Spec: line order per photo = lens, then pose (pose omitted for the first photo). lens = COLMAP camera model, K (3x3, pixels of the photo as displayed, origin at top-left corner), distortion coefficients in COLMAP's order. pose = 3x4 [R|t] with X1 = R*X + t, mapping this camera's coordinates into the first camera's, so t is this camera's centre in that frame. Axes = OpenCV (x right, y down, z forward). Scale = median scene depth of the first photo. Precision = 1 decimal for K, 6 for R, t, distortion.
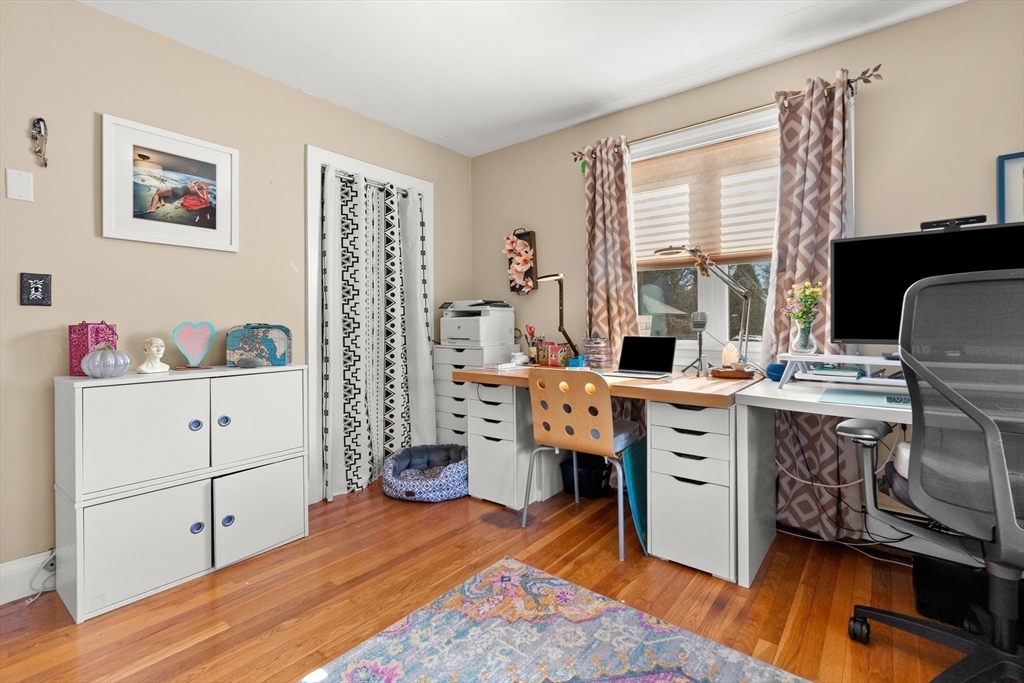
lens RADIAL K [[464.0, 0, 521.0], [0, 464.0, 327.0], [0, 0, 1]] dist [0.002973, 0.000577]
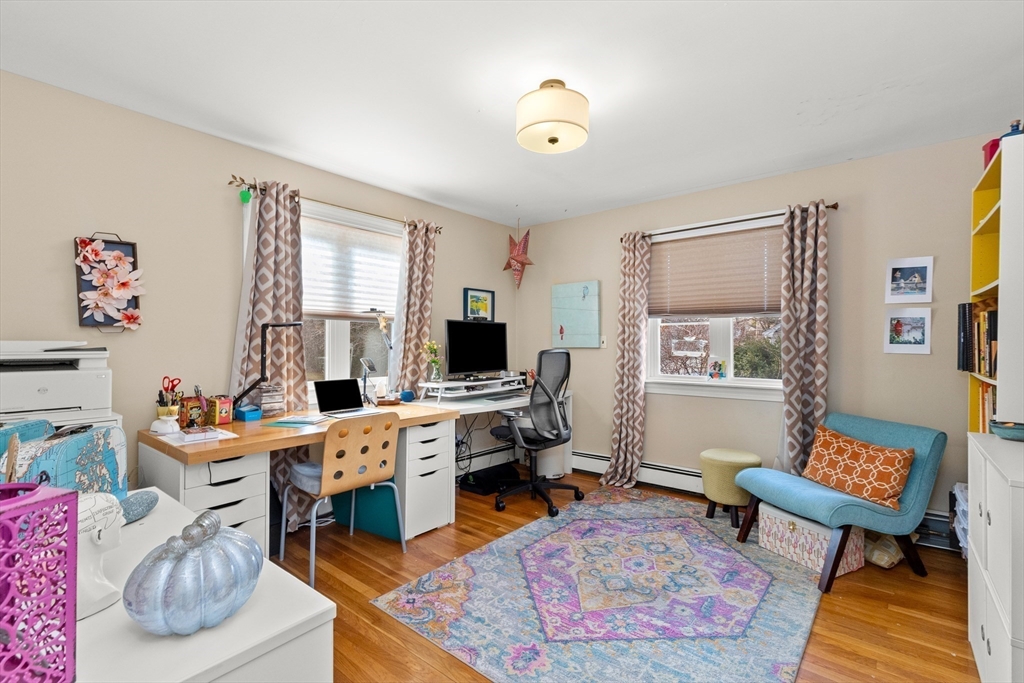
lens RADIAL K [[464.0, 0, 513.3], [0, 464.0, 339.9], [0, 0, 1]] dist [0.002973, 0.000577]
pose [[0.010695, 0.007901, 0.999912, -1.144221], [0.000378, 0.999969, -0.007905, -0.090553], [-0.999943, 0.000462, 0.010691, 0.710078]]
